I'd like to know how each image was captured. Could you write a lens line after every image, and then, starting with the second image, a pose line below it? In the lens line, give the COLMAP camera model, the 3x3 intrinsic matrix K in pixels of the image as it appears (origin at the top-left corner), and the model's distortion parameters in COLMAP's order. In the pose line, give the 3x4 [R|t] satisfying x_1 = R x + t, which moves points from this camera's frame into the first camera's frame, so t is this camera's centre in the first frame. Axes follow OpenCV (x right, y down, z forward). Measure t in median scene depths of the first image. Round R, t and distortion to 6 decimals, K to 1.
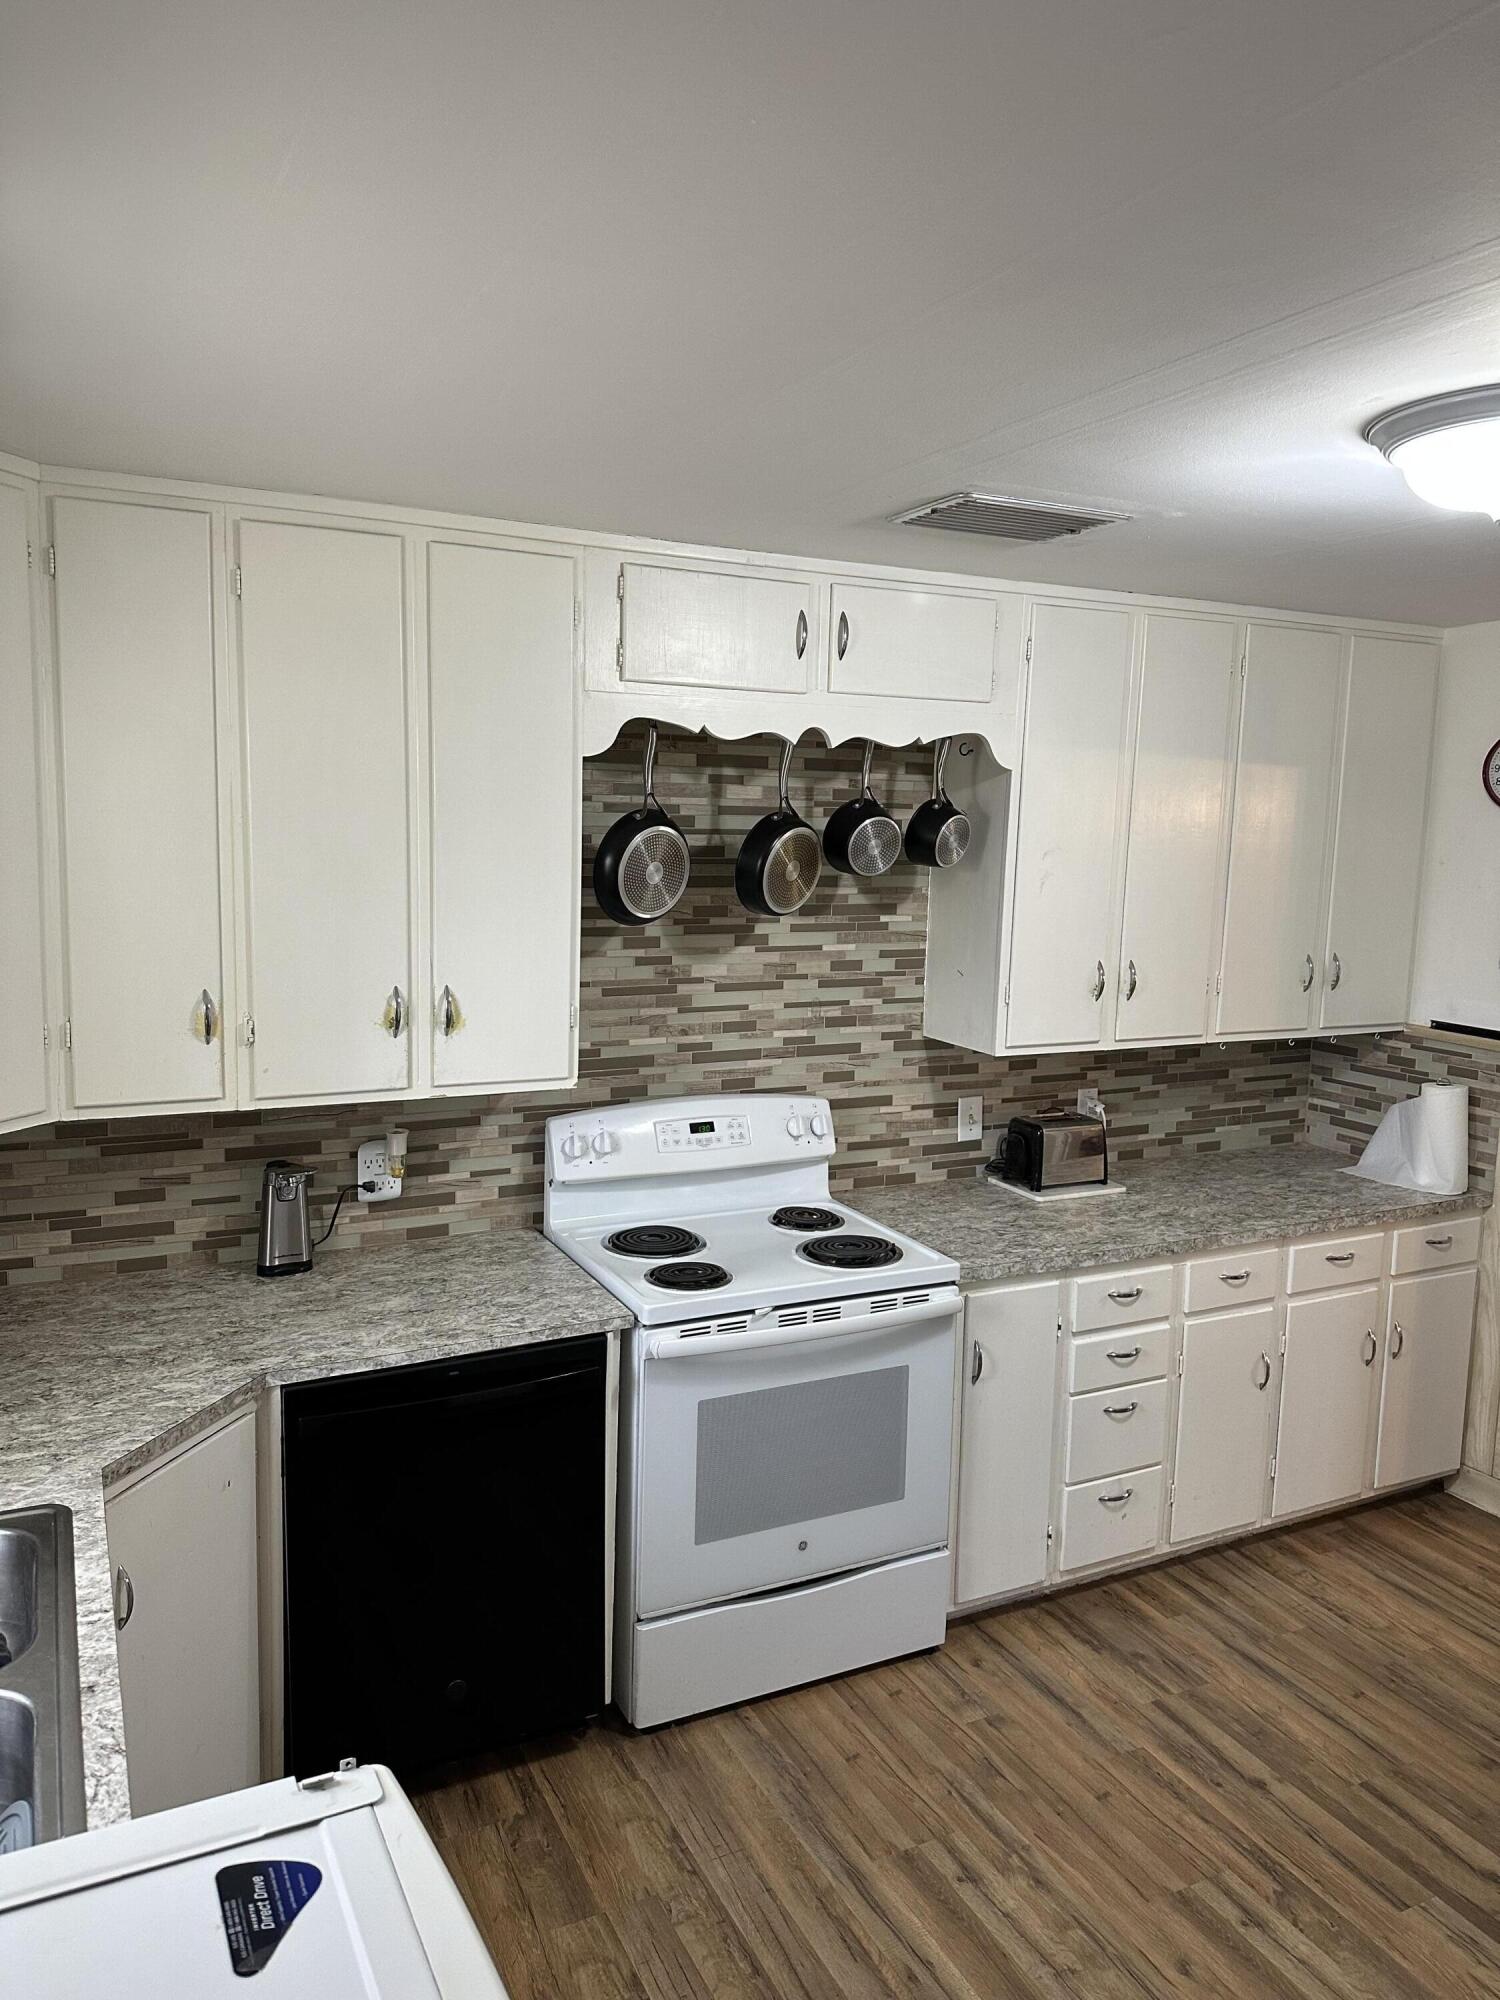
lens RADIAL K [[1402.3, 0, 740.8], [0, 1402.3, 1001.7], [0, 0, 1]] dist [0.110886, -0.111839]
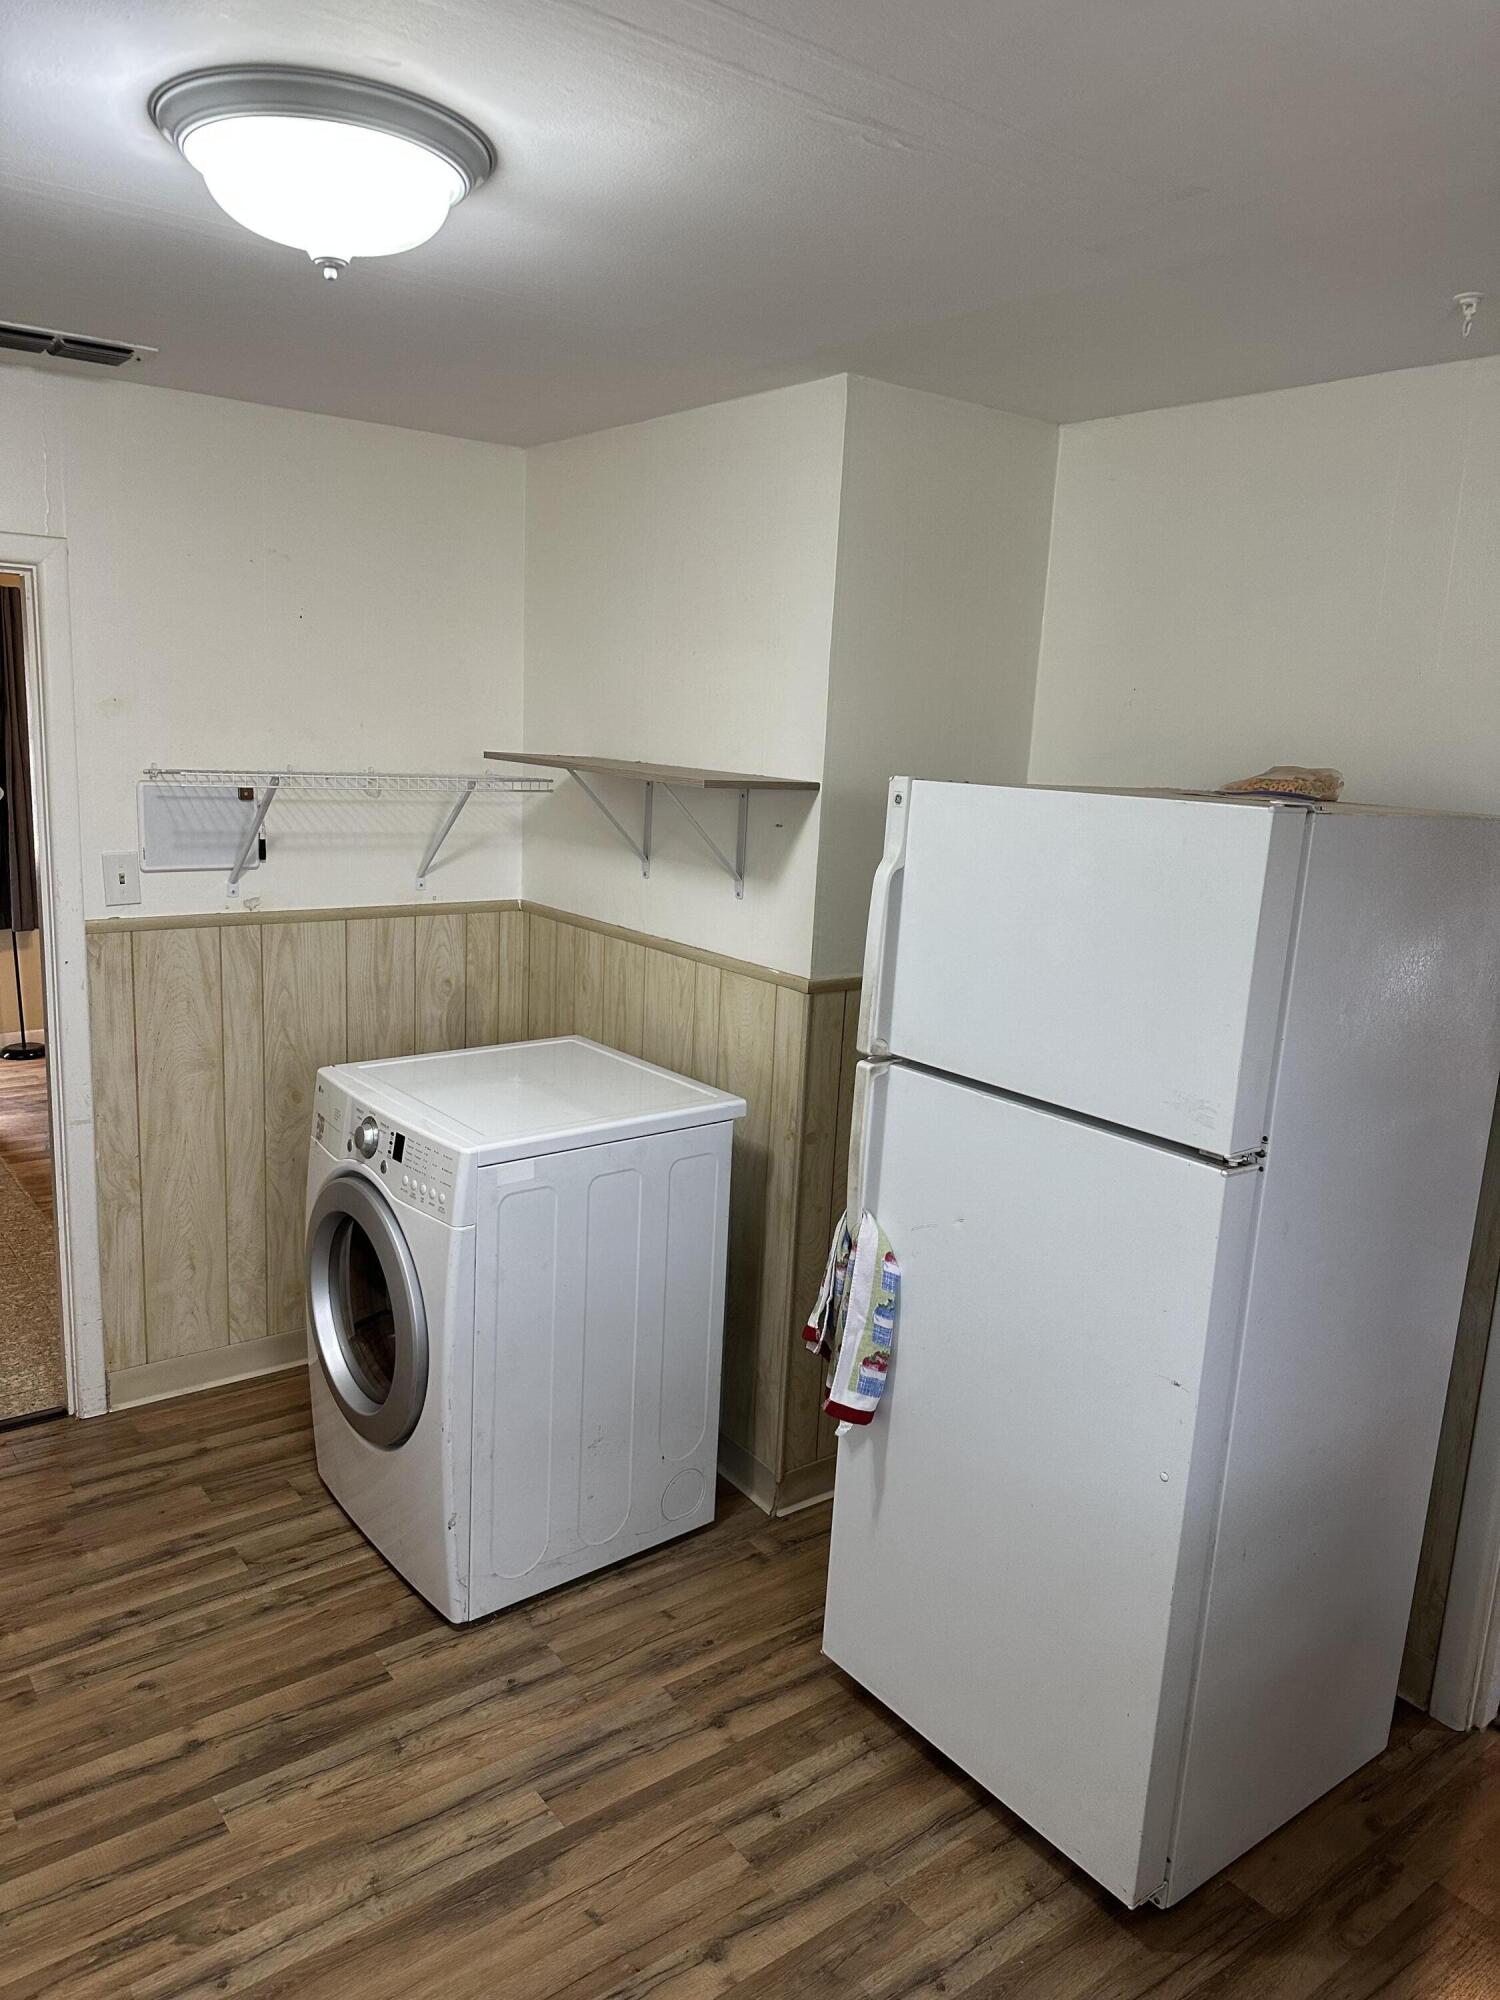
lens RADIAL K [[1430.4, 0, 750.0], [0, 1430.4, 1000.0], [0, 0, 1]] dist [0.000612, -0.001816]
pose [[-0.184508, -0.229374, 0.955691, -0.251049], [0.077219, 0.965996, 0.246756, -0.053096], [-0.979793, 0.119326, -0.160522, 0.553597]]
